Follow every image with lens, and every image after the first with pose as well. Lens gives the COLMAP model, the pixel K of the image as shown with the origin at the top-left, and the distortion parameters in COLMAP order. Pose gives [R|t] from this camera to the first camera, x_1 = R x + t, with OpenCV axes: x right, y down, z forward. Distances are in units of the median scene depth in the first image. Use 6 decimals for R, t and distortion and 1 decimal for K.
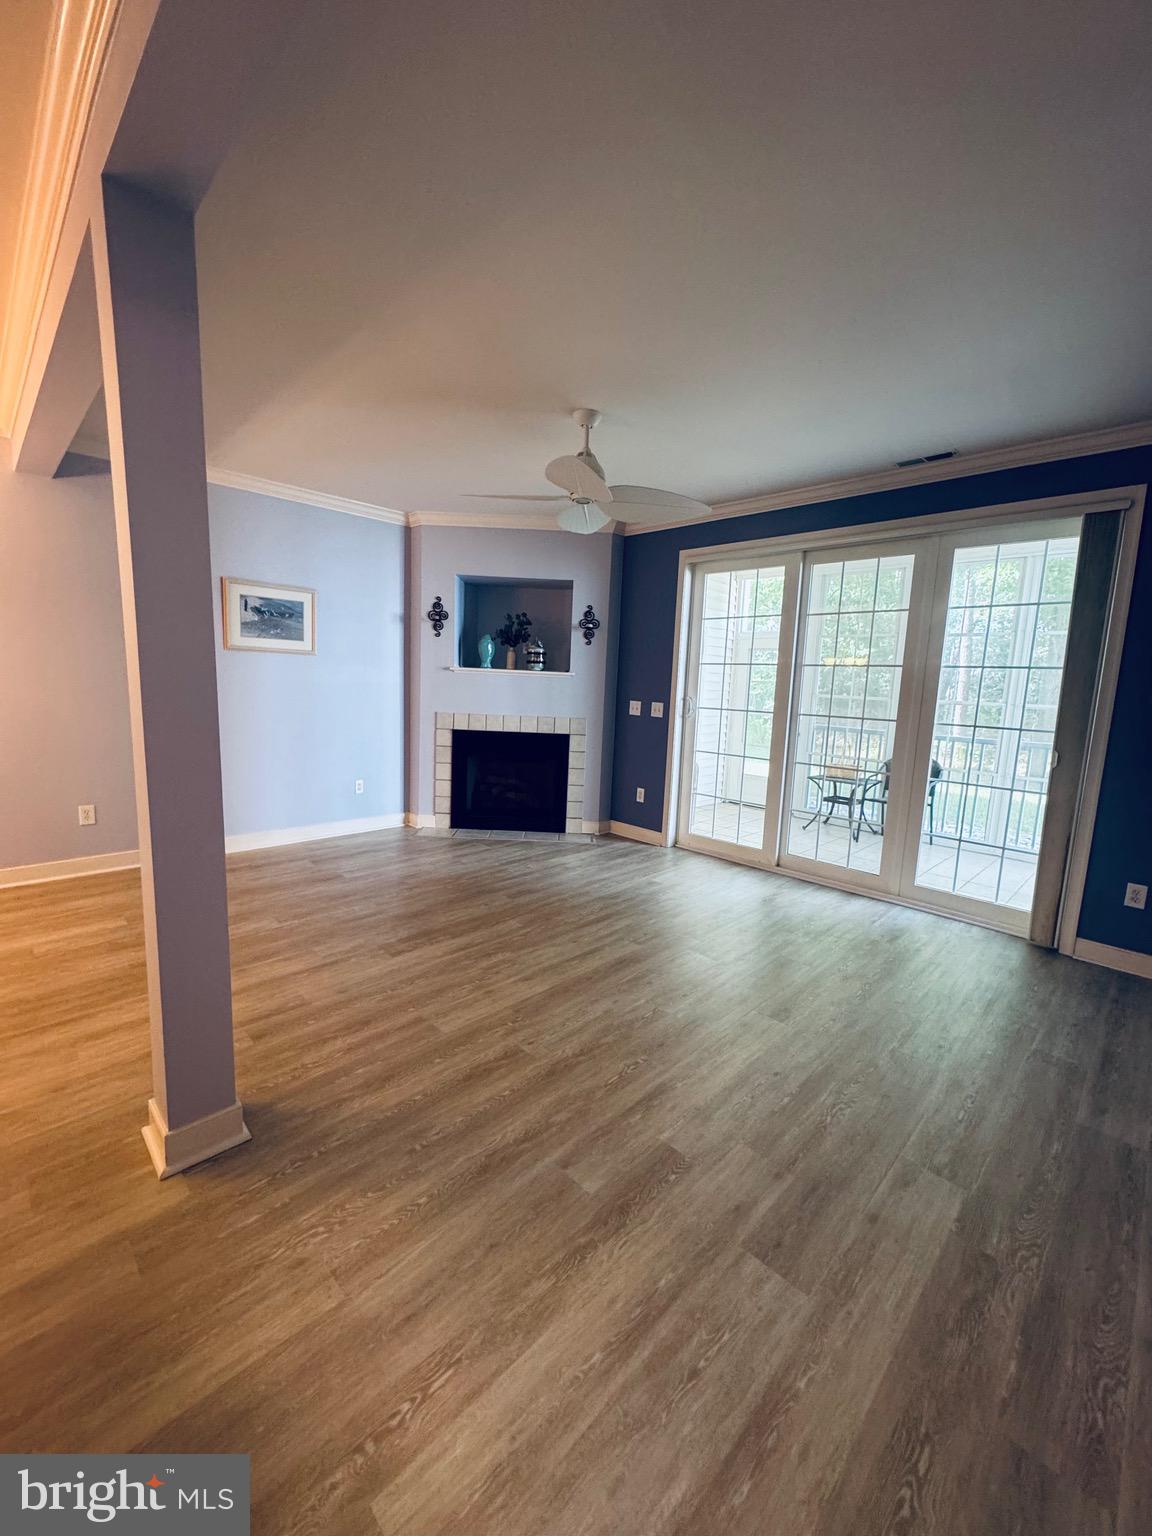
lens RADIAL K [[611.5, 0, 576.0], [0, 611.5, 768.0], [0, 0, 1]] dist [-0.003927, 0.000504]
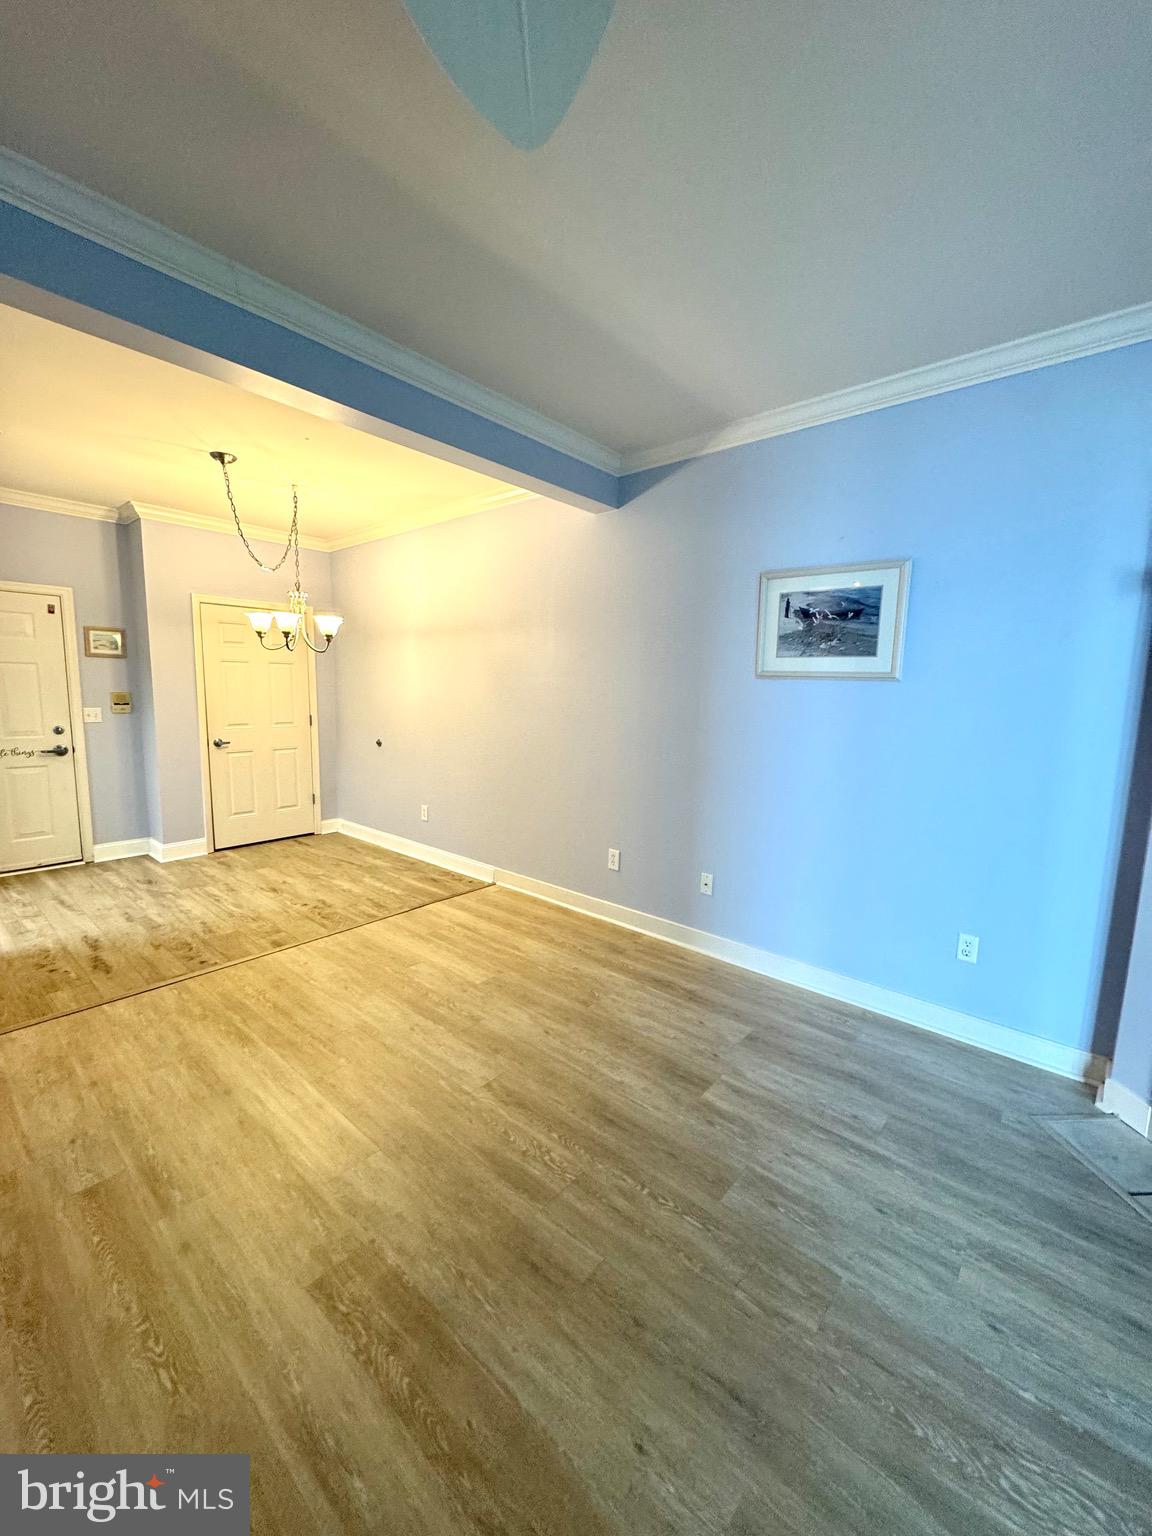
lens RADIAL K [[611.5, 0, 576.0], [0, 611.5, 768.0], [0, 0, 1]] dist [-0.003927, 0.000504]
pose [[0.069316, 0.095717, -0.992992, 0.108463], [-0.163482, 0.983020, 0.083343, -0.118926], [0.984108, 0.156559, 0.083787, 0.761373]]
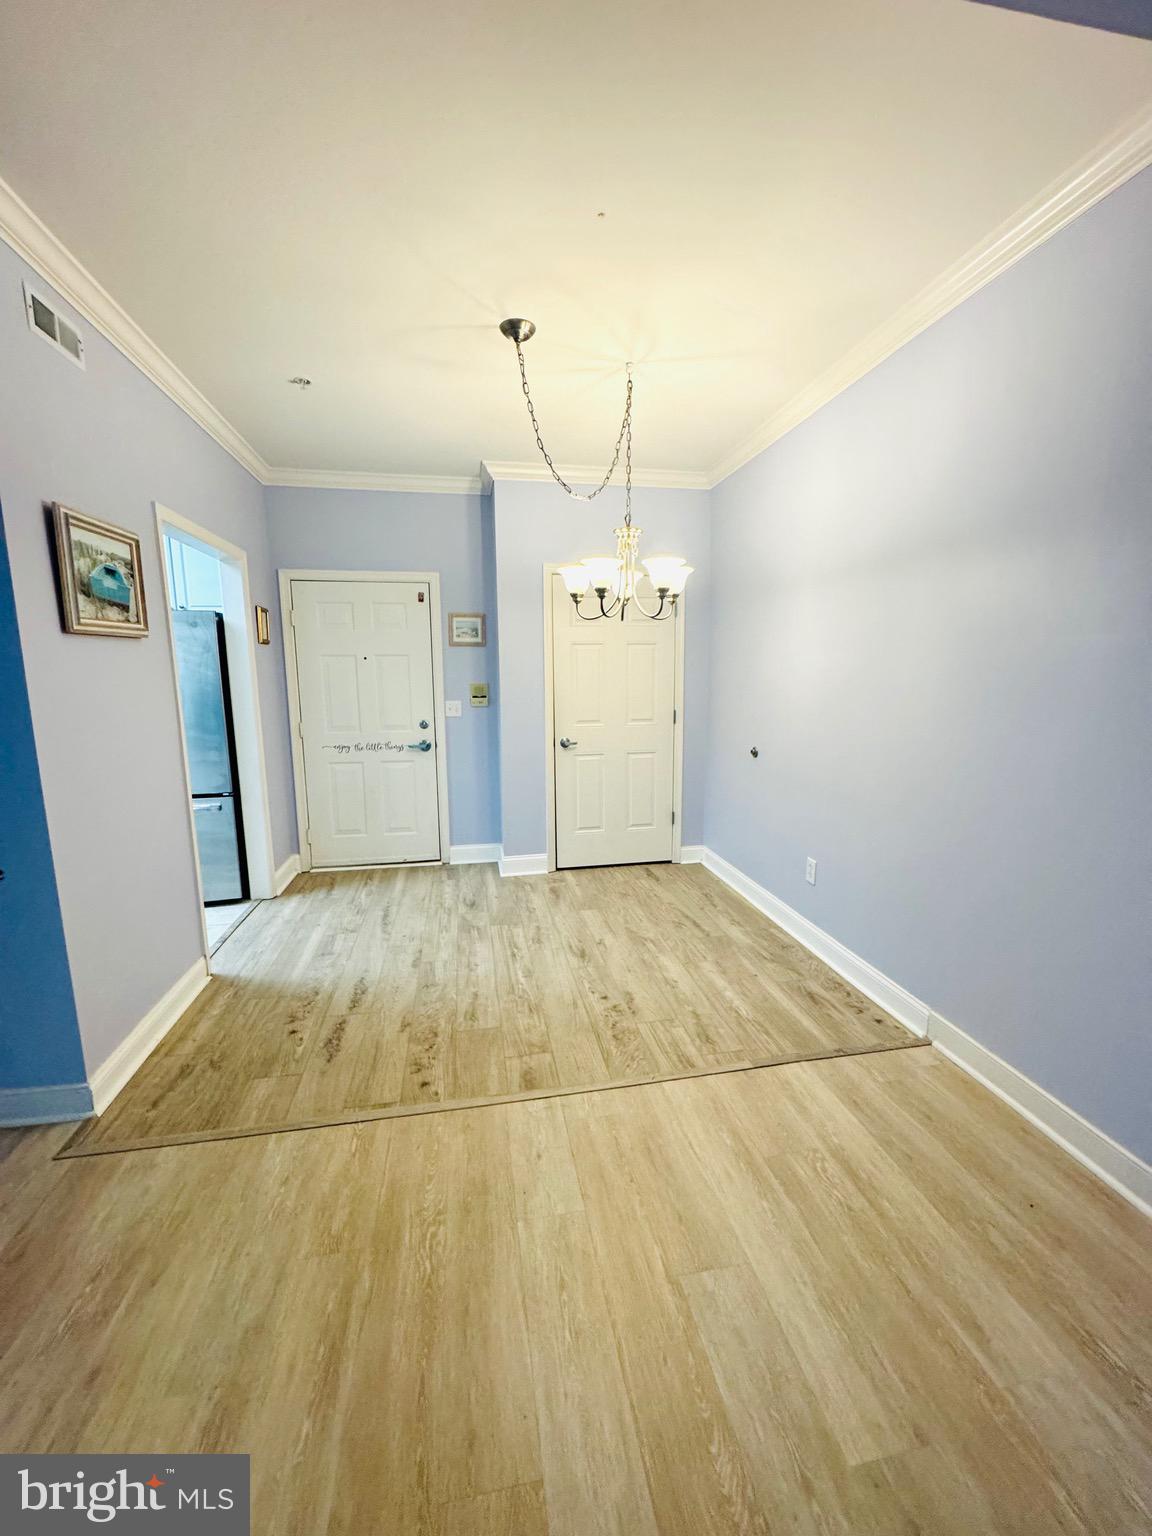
lens RADIAL K [[611.5, 0, 576.0], [0, 611.5, 768.0], [0, 0, 1]] dist [-0.003927, 0.000504]
pose [[-0.569417, 0.096113, -0.816411, -0.311924], [-0.133005, 0.969284, 0.206877, -0.122213], [0.811218, 0.226386, -0.539143, 0.726616]]
